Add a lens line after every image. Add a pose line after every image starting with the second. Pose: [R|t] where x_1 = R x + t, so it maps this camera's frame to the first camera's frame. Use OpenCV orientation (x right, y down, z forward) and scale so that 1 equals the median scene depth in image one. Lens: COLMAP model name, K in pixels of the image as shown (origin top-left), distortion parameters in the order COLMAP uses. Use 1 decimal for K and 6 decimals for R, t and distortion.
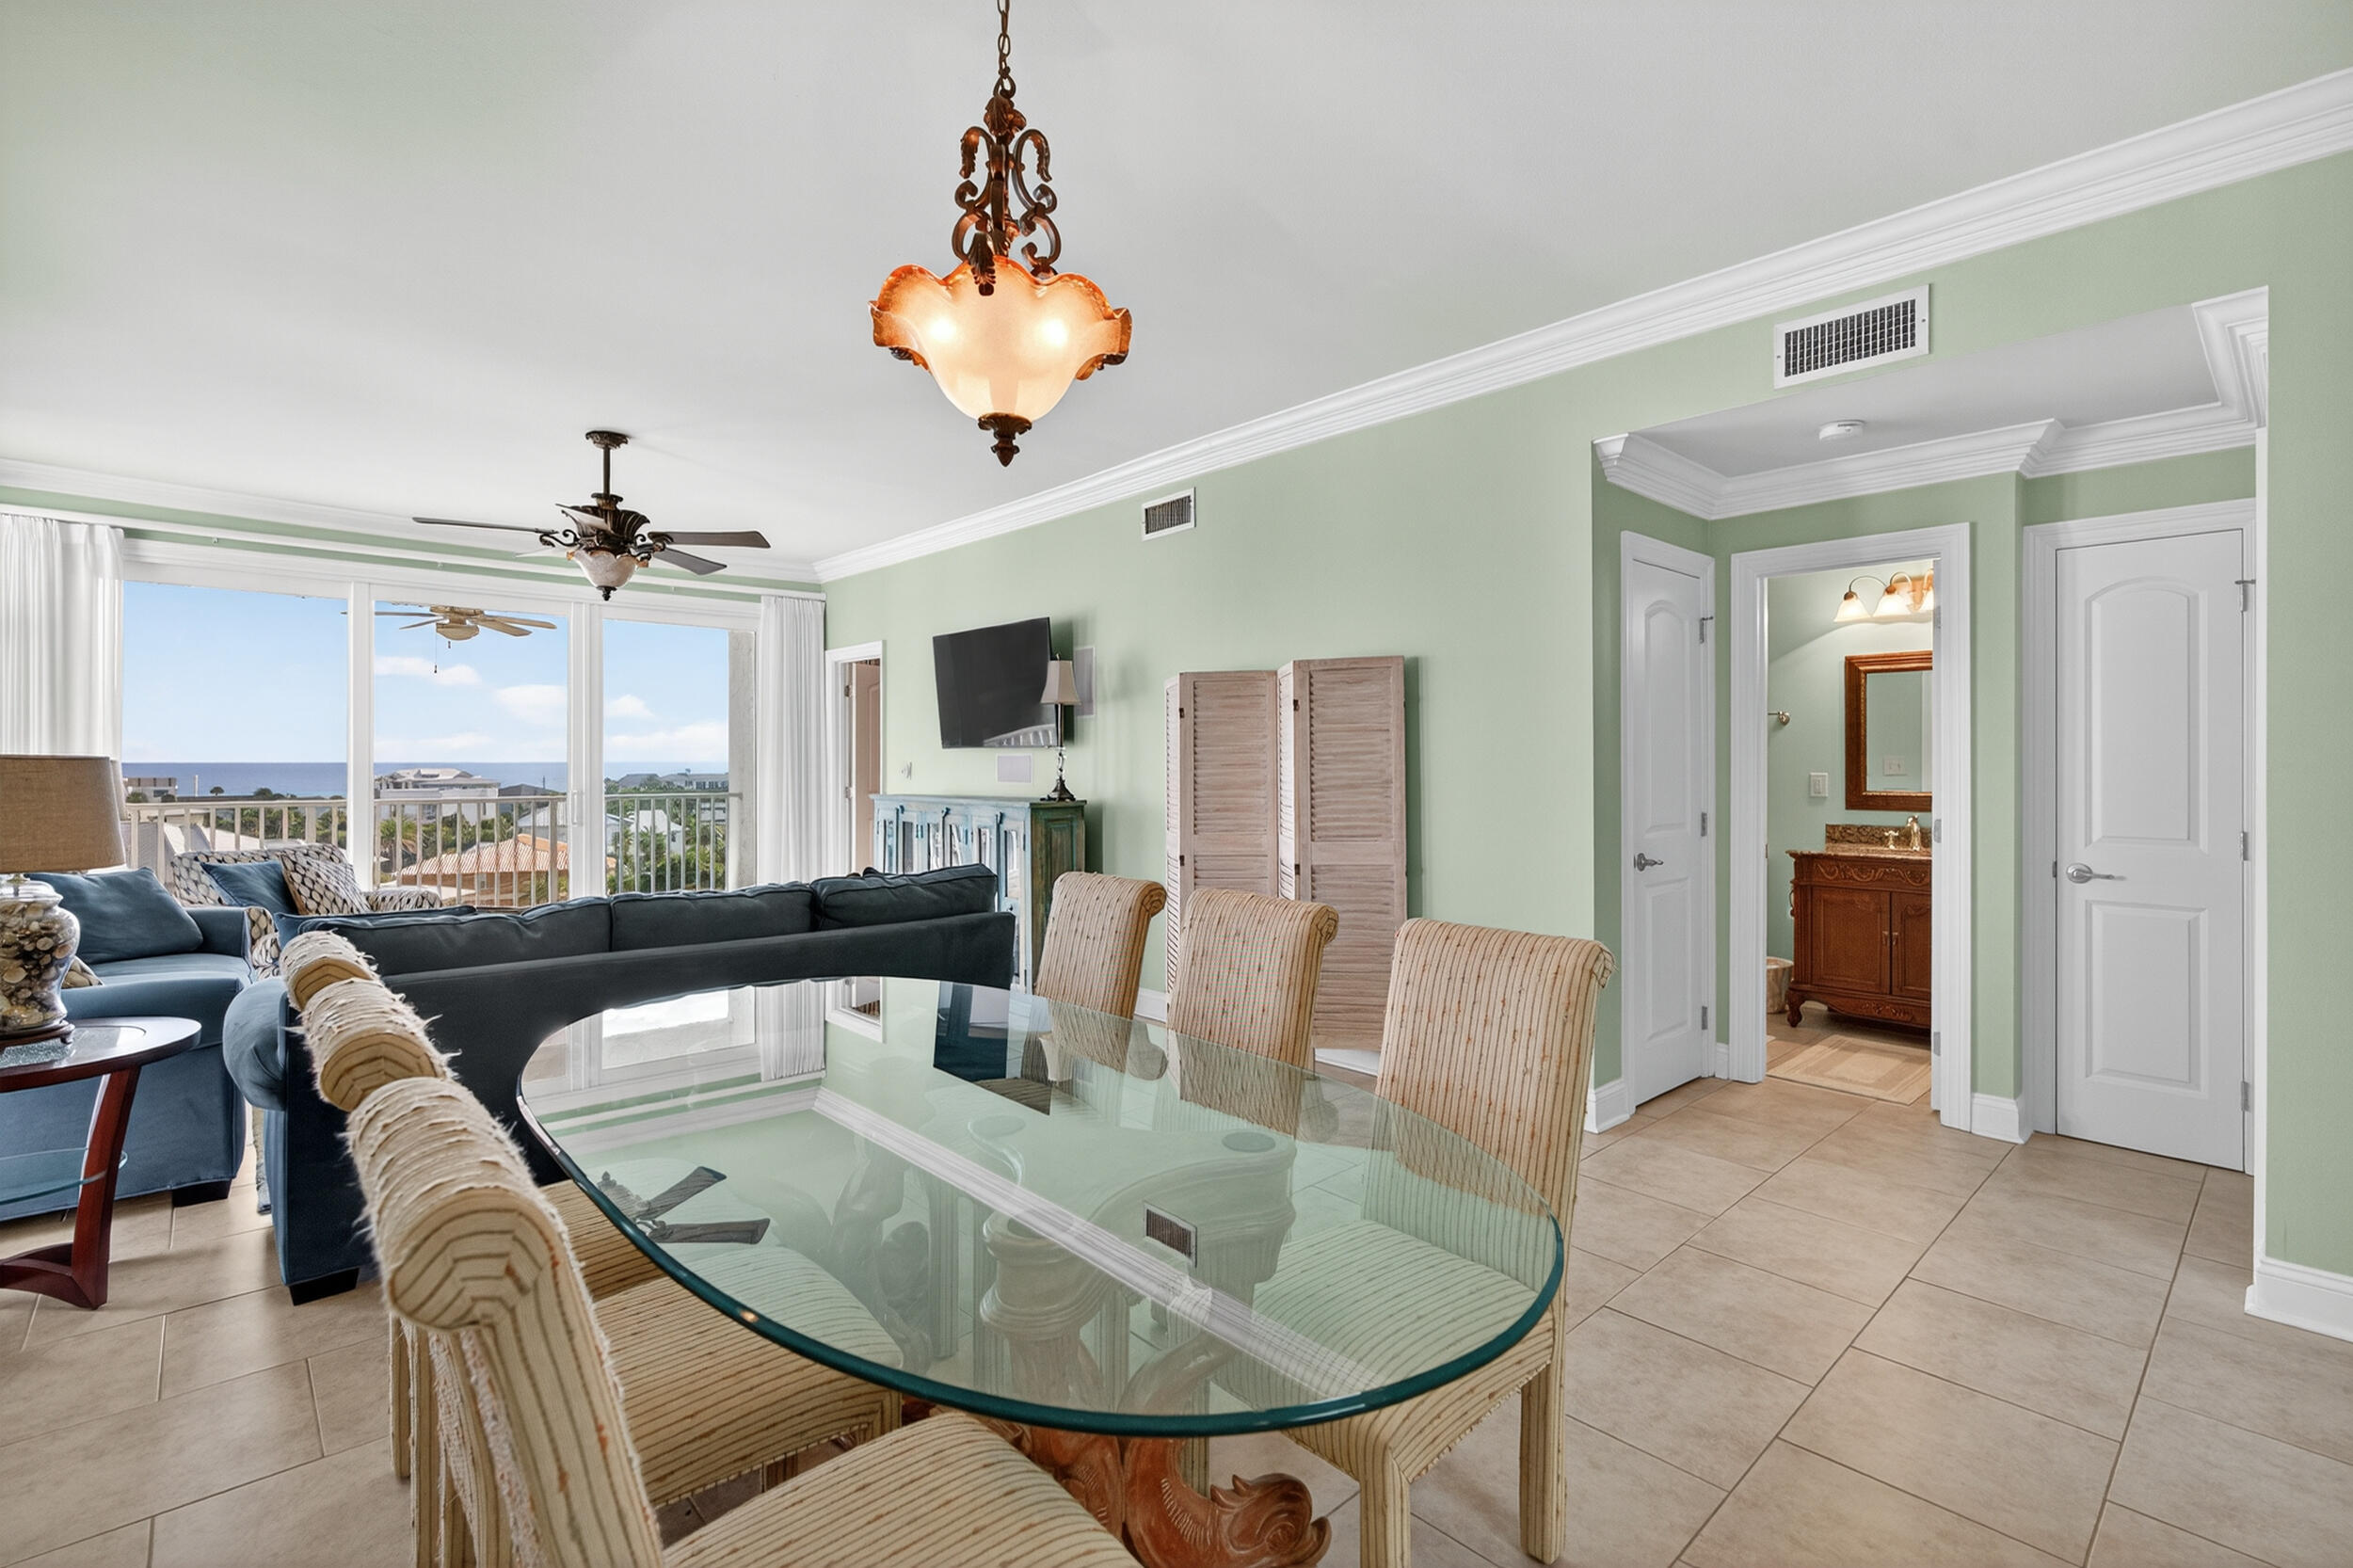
lens RADIAL K [[1060.3, 0, 1191.4], [0, 1060.3, 758.8], [0, 0, 1]] dist [-0.006249, 0.003668]
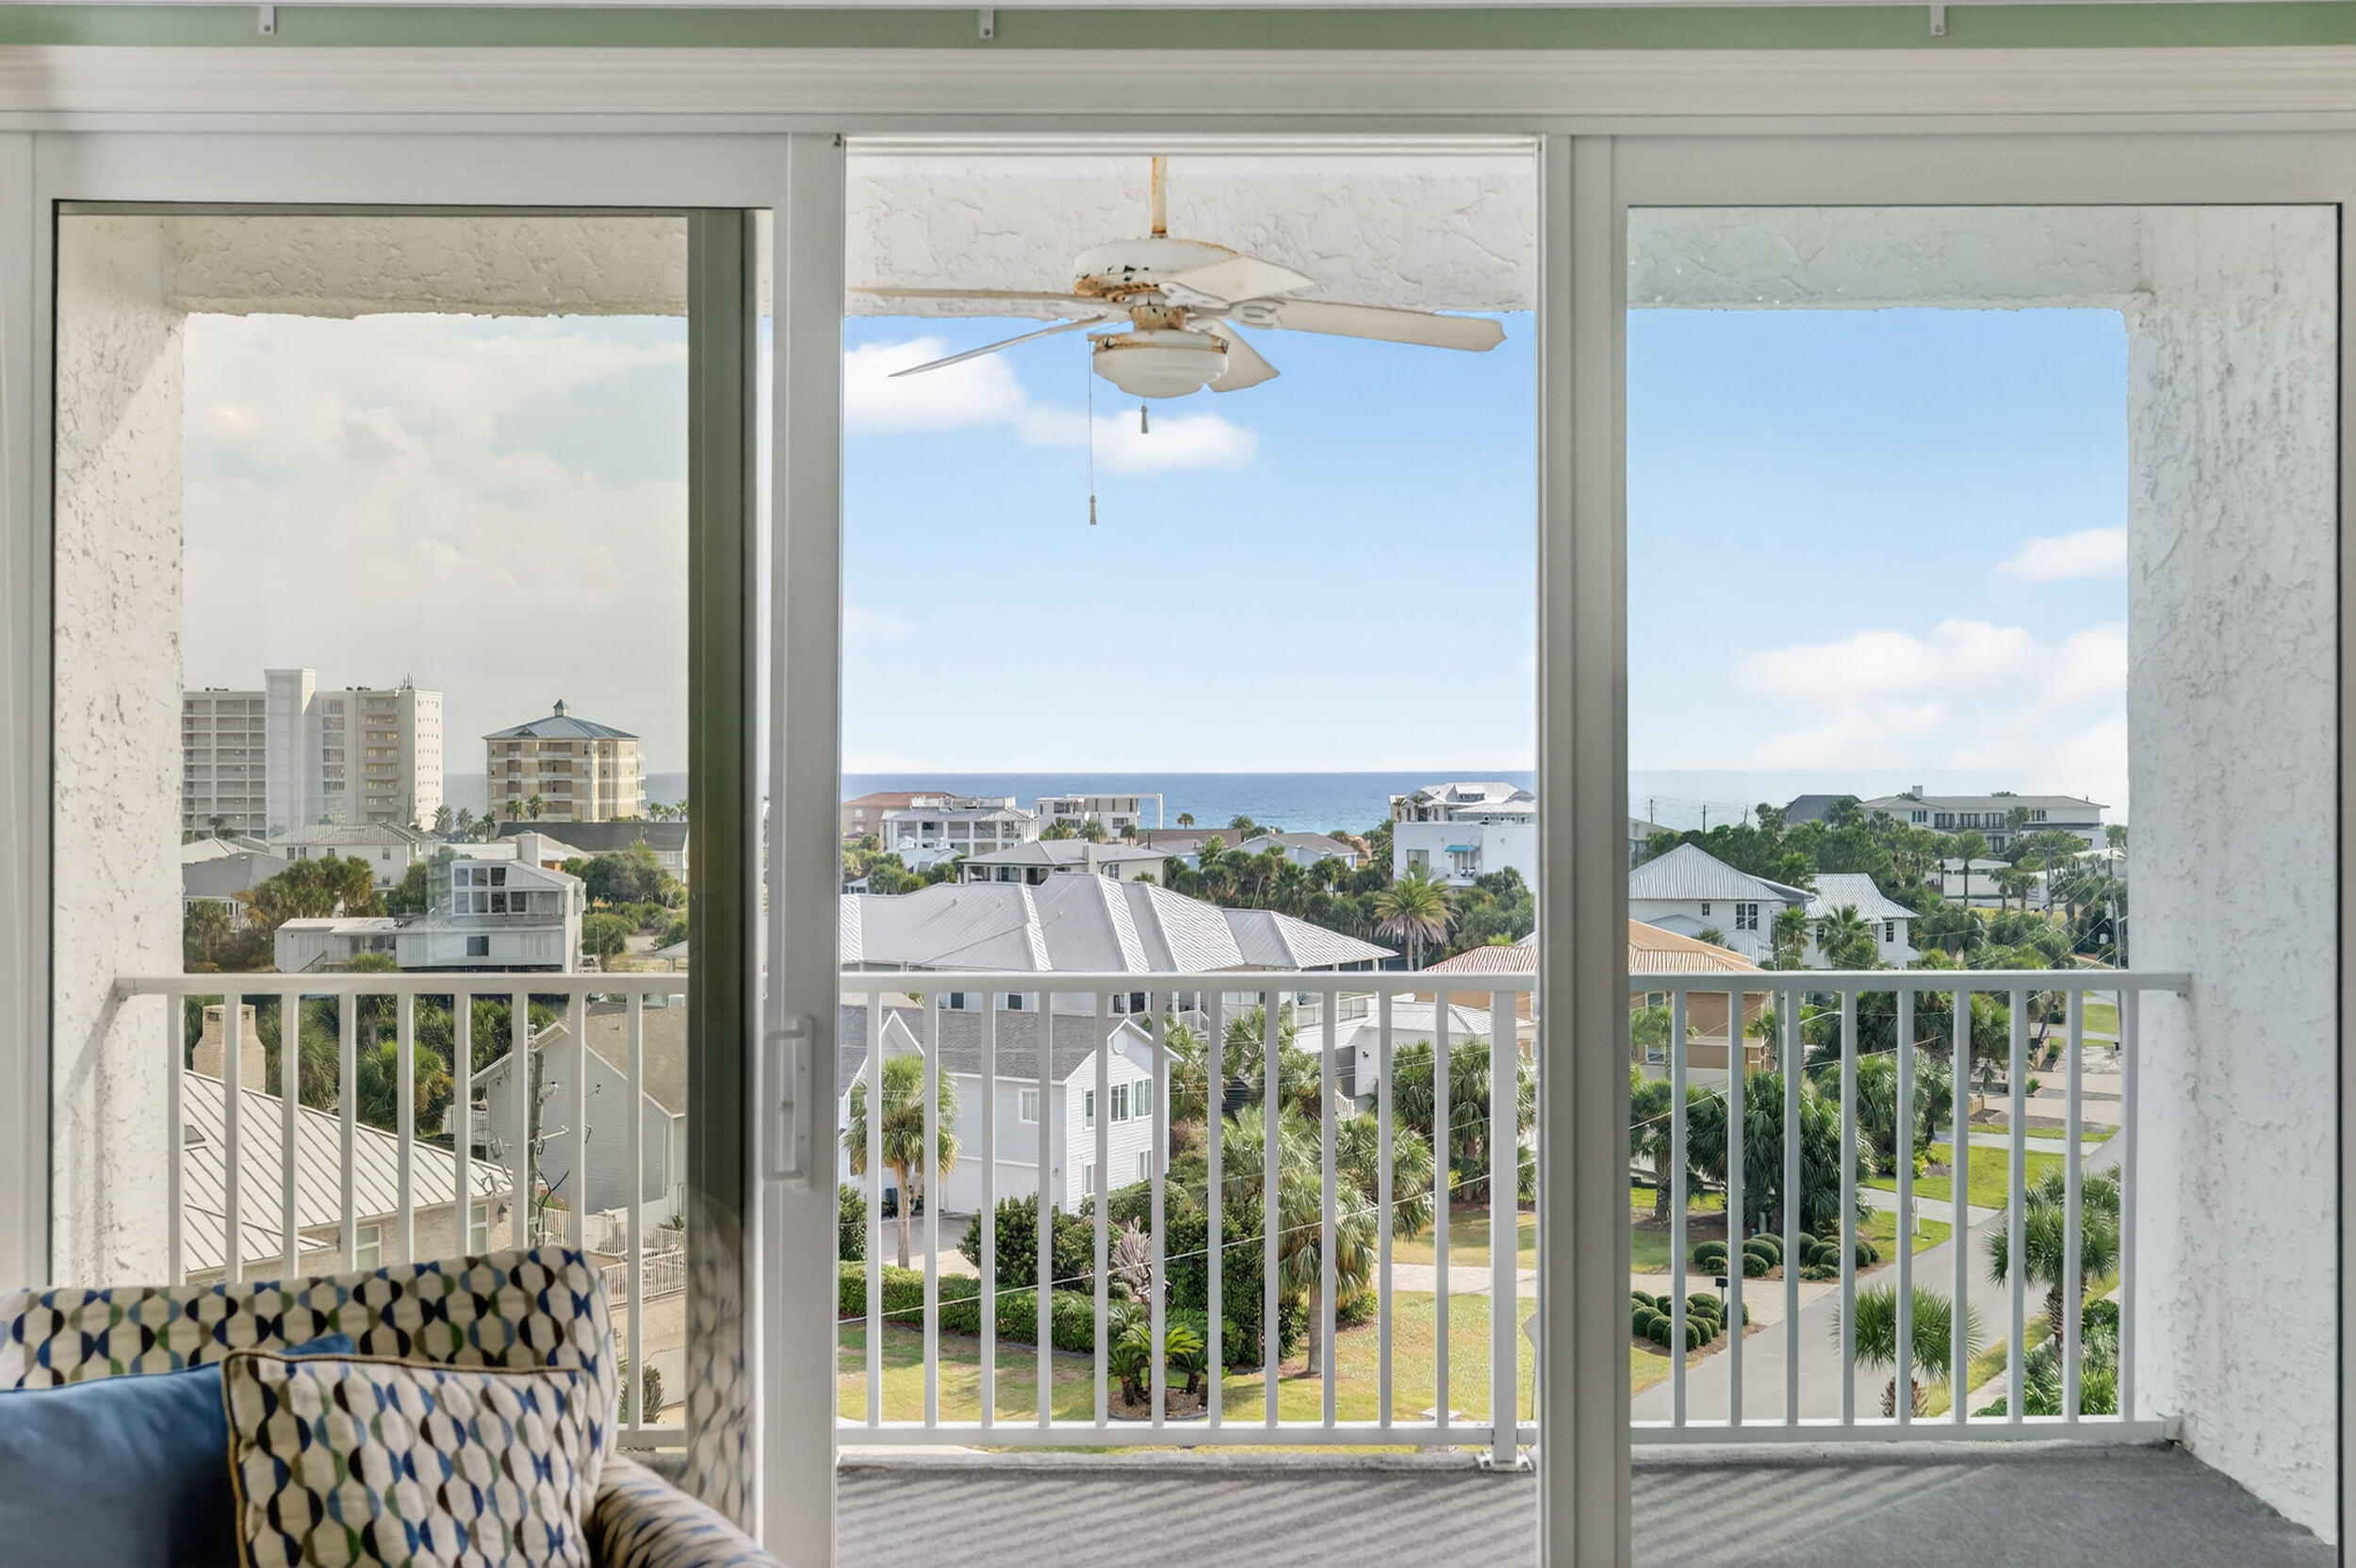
lens RADIAL K [[2343.8, 0, 1195.8], [0, 2343.8, 777.6], [0, 0, 1]] dist [0.012355, 0.000000]
pose [[0.737134, 0.000113, -0.675746, -0.390903], [0.004252, 0.999979, 0.004806, -0.026307], [0.675733, -0.006416, 0.737119, 0.770193]]
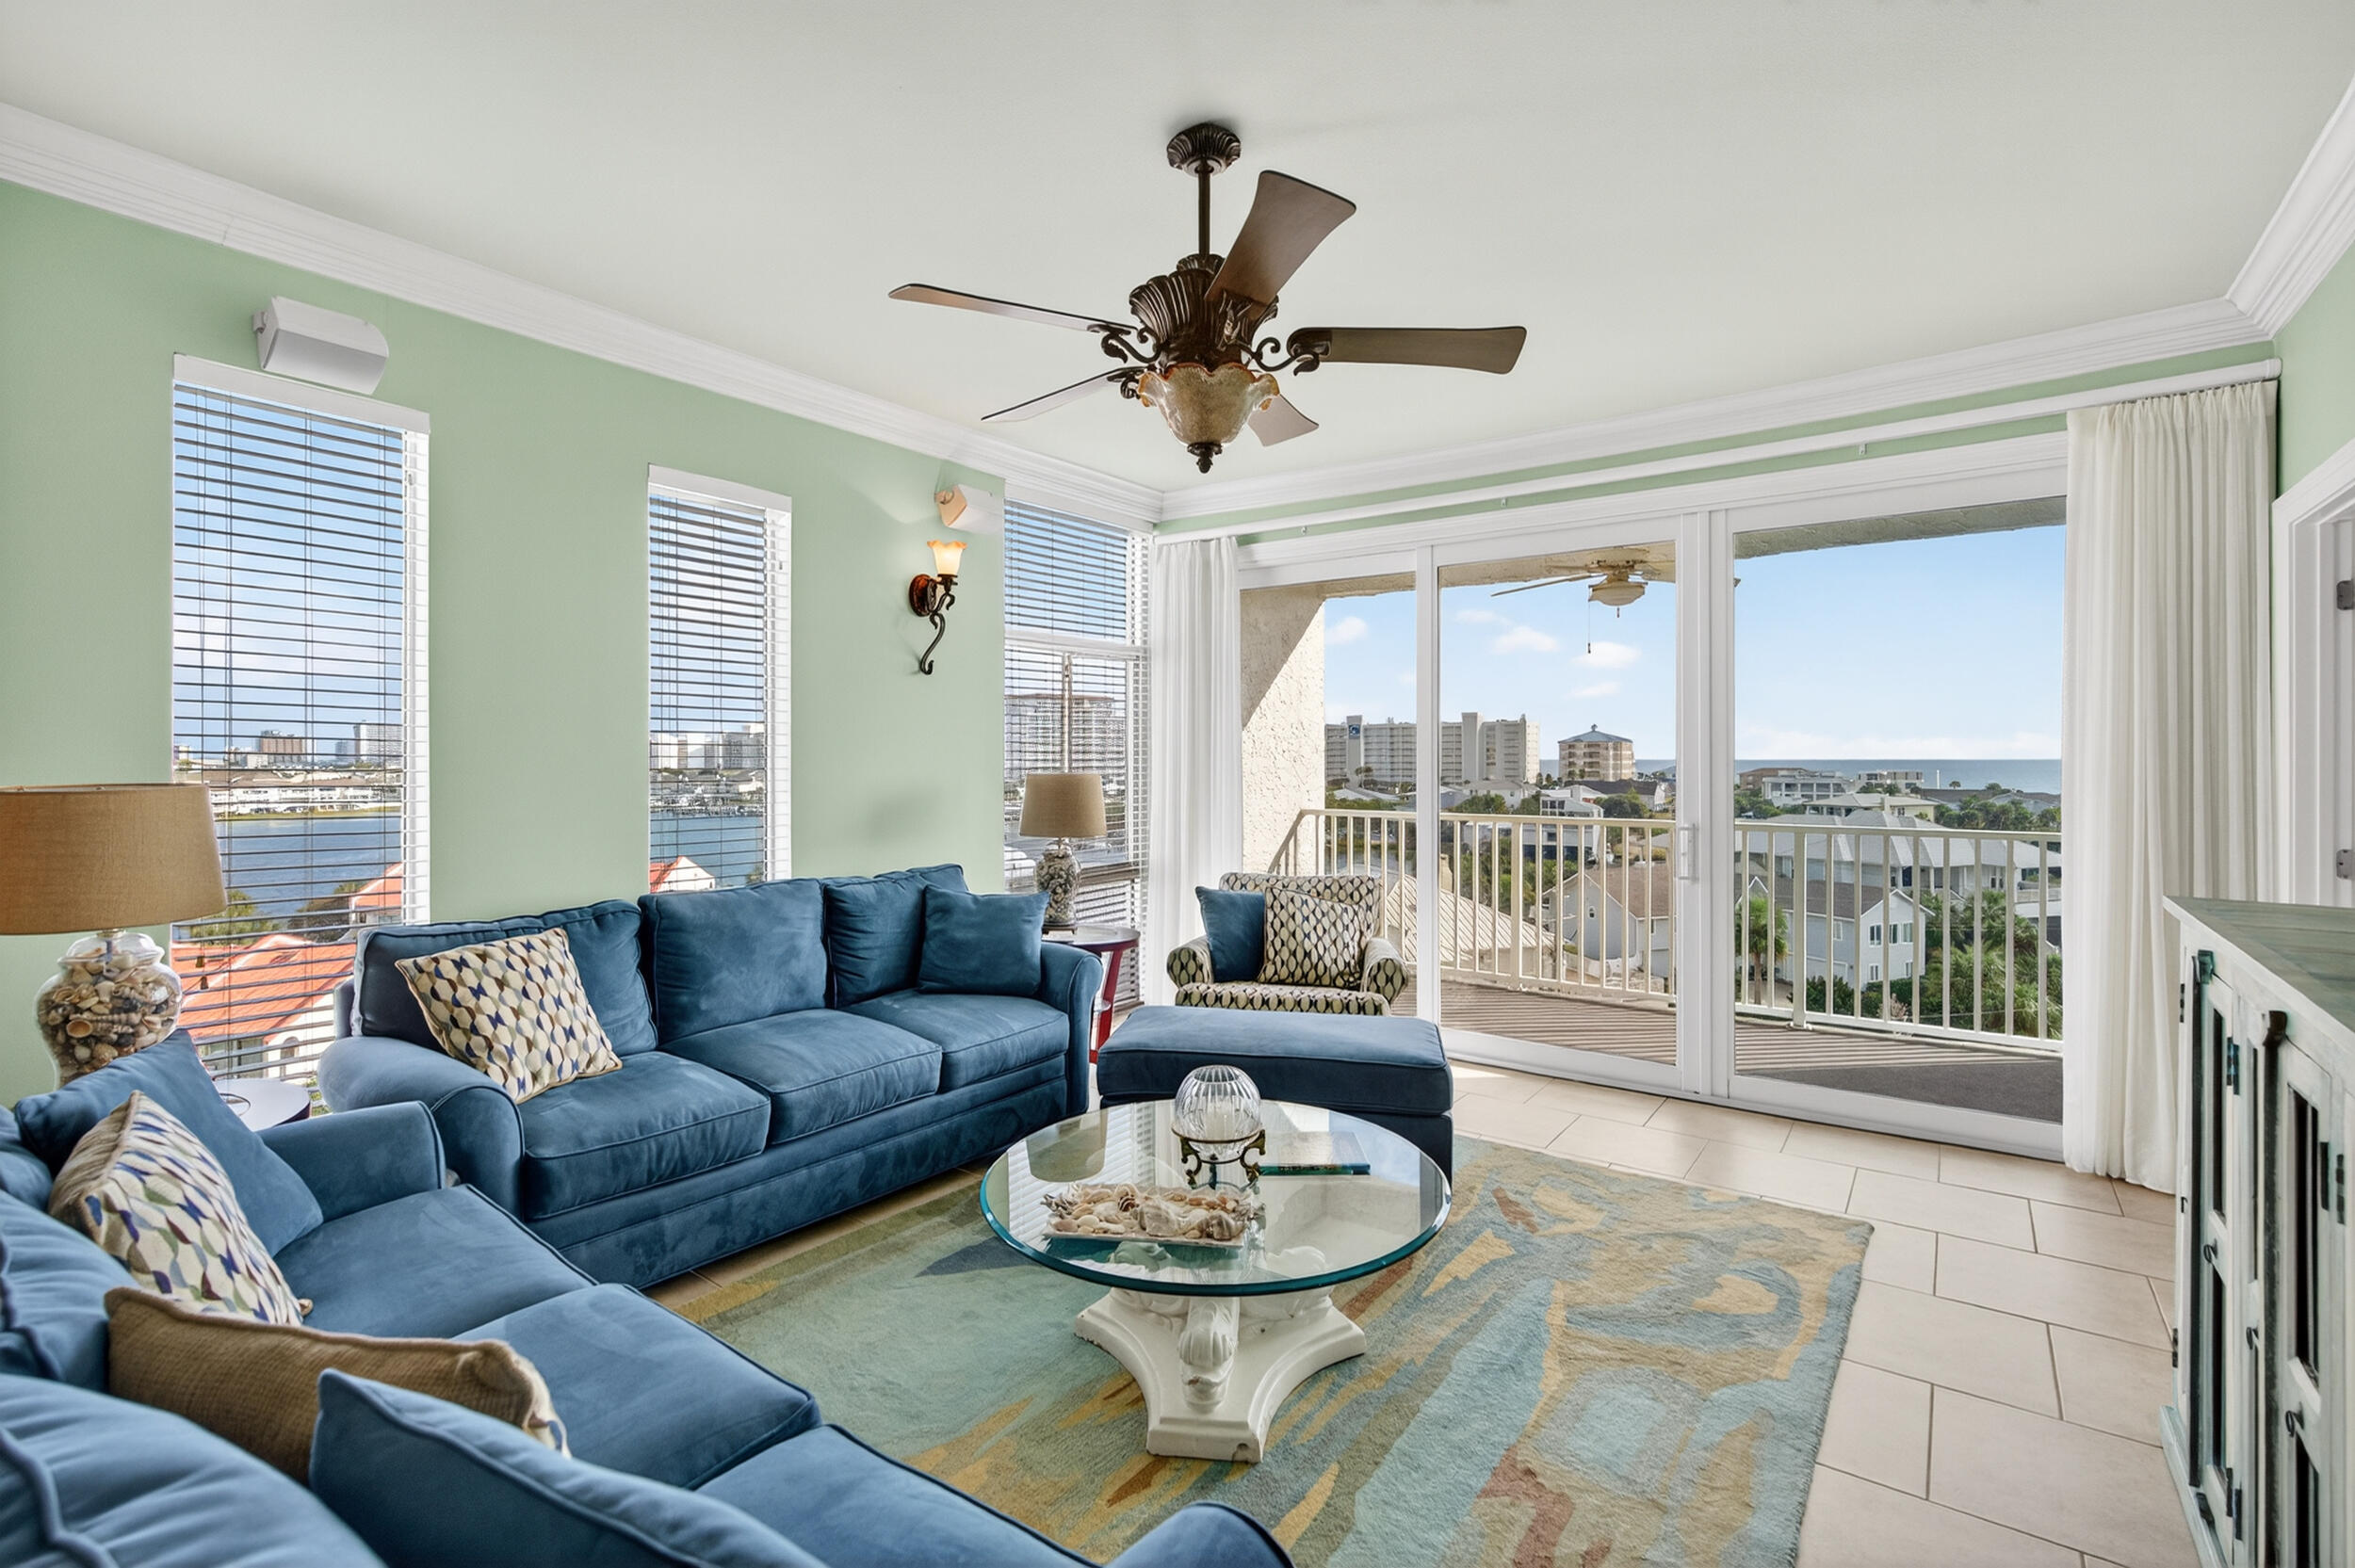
lens RADIAL K [[1061.1, 0, 1180.6], [0, 1061.1, 758.5], [0, 0, 1]] dist [-0.006249, 0.003668]
pose [[0.190121, -0.000025, -0.981761, -0.049006], [0.003823, 0.999992, 0.000715, -0.011114], [0.981753, -0.003889, 0.190119, 0.760613]]
